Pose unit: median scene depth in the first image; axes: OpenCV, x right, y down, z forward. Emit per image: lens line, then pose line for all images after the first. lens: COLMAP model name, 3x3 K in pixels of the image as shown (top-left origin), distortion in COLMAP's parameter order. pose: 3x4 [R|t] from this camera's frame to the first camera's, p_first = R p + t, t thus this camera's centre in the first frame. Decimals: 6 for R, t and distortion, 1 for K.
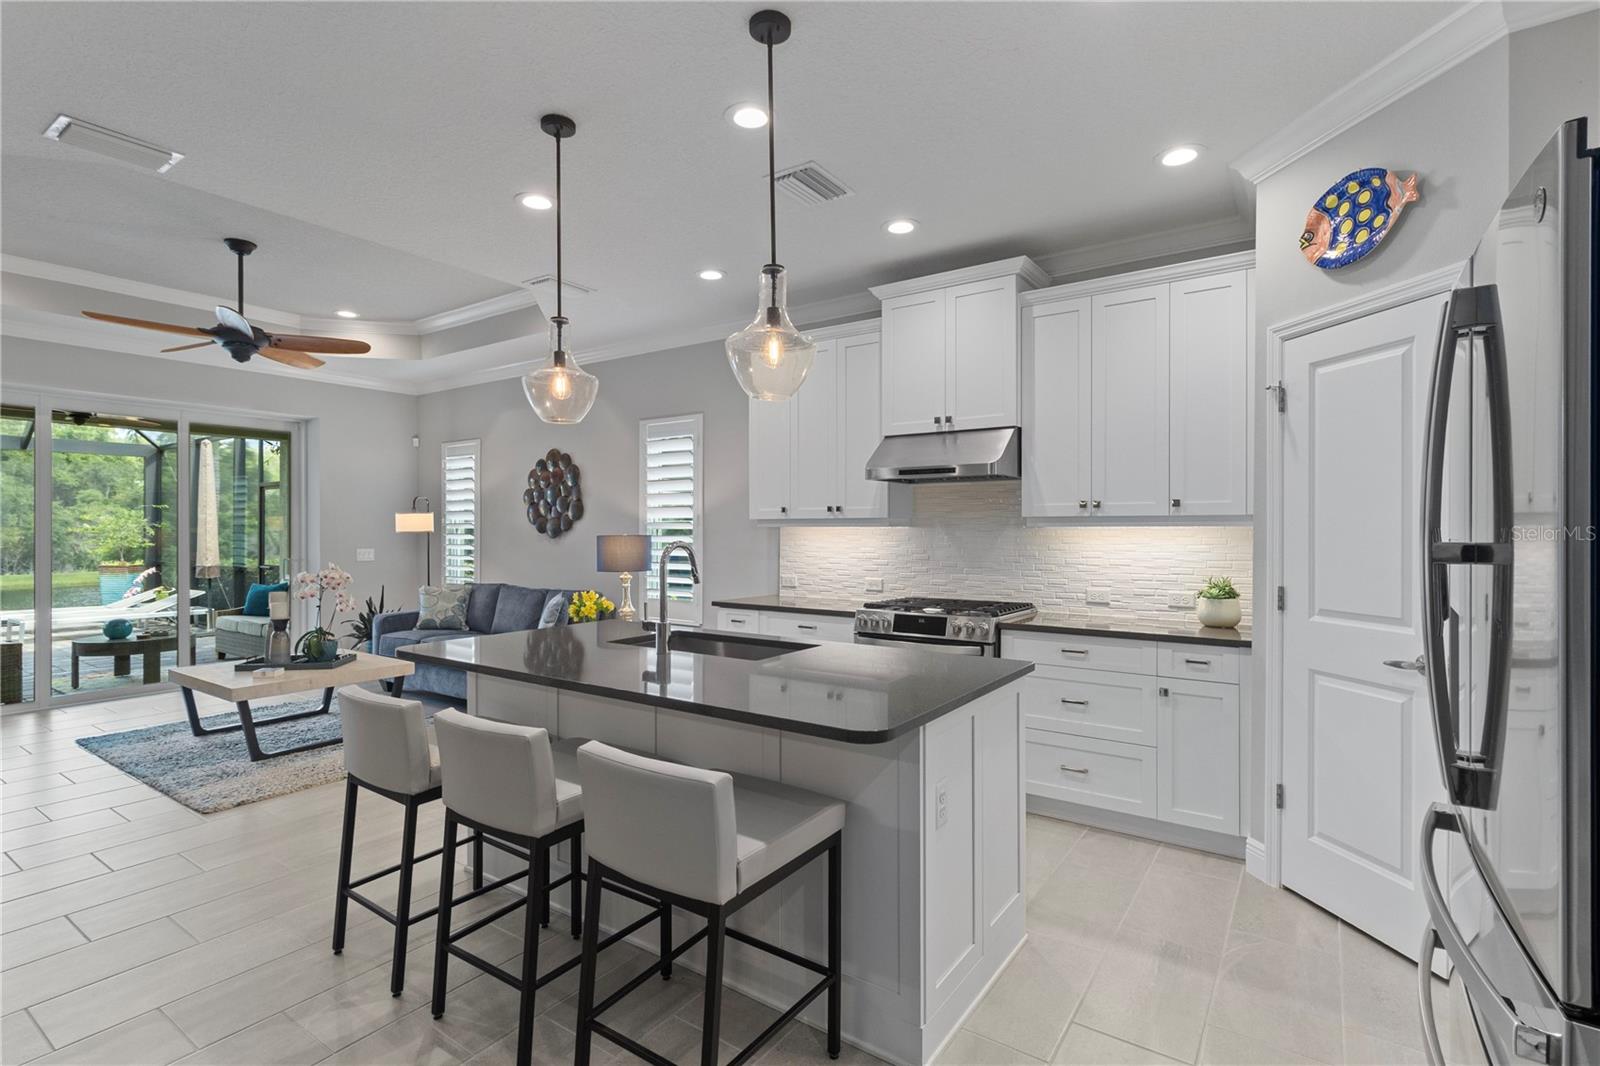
lens RADIAL K [[768.3, 0, 795.4], [0, 768.3, 529.8], [0, 0, 1]] dist [0.006746, 0.000028]
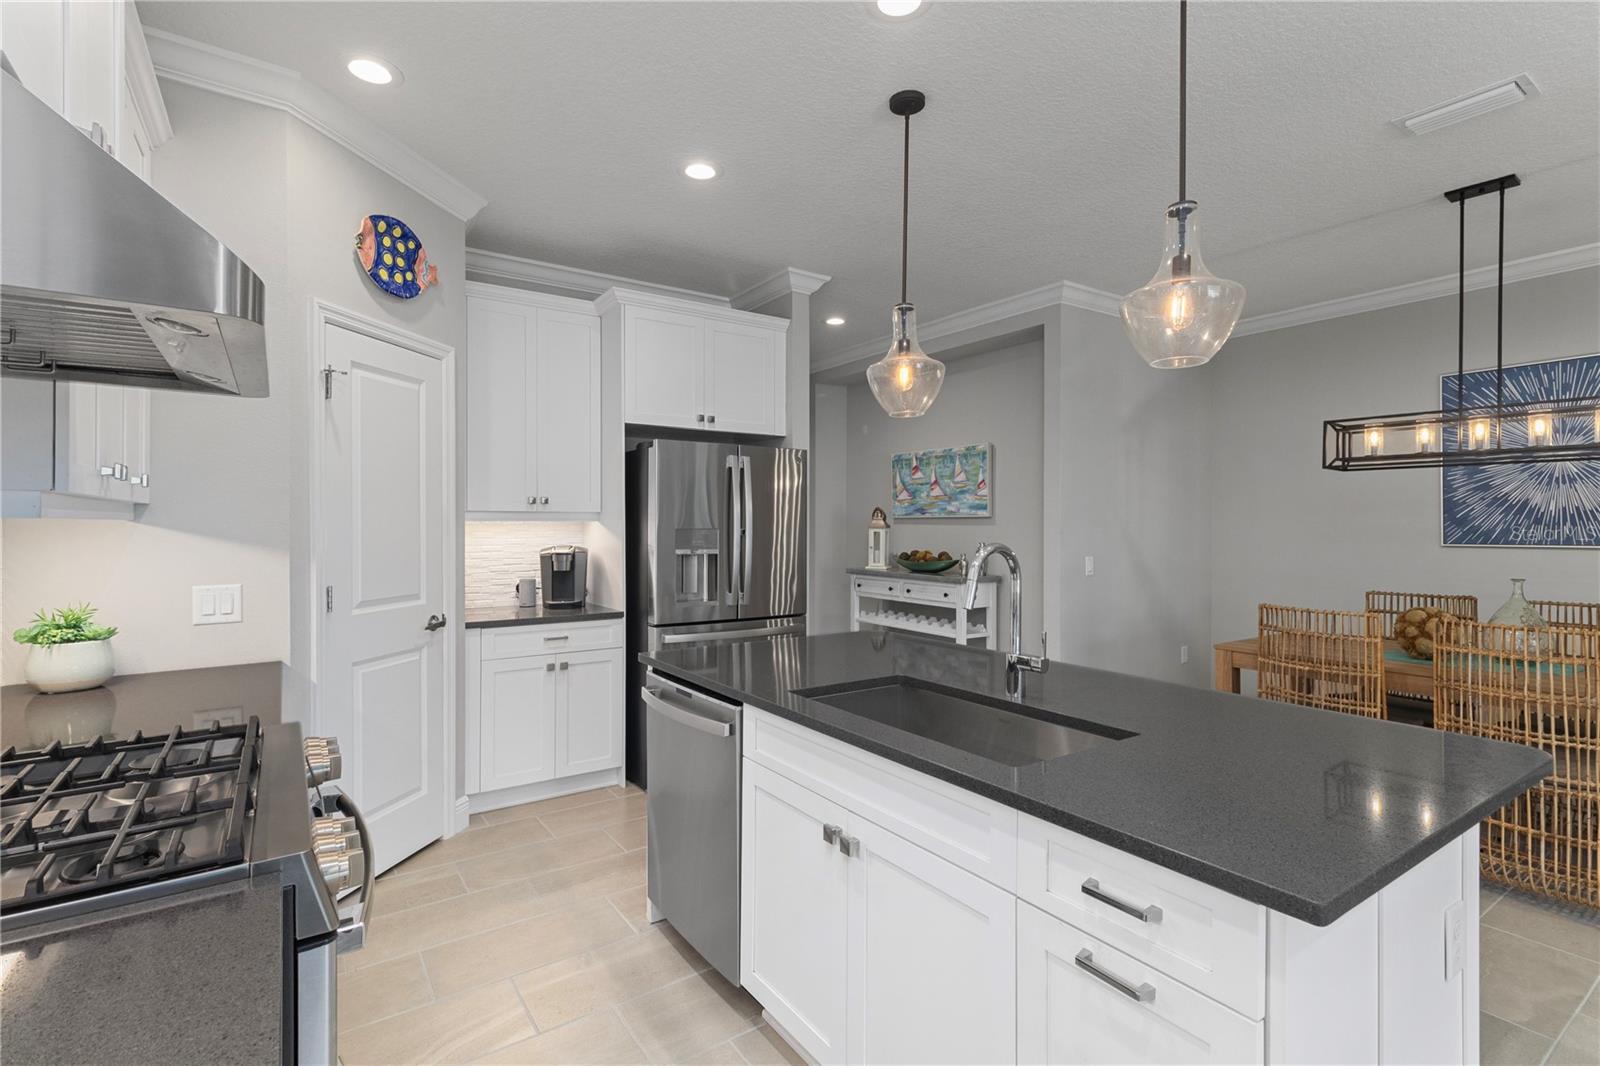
lens RADIAL K [[755.5, 0, 806.6], [0, 755.5, 519.2], [0, 0, 1]] dist [0.009893, 0.000238]
pose [[-0.938561, 0.002635, 0.345103, -0.161640], [0.000083, 0.999973, -0.007407, -0.001032], [-0.345113, -0.006923, -0.938536, 1.194106]]
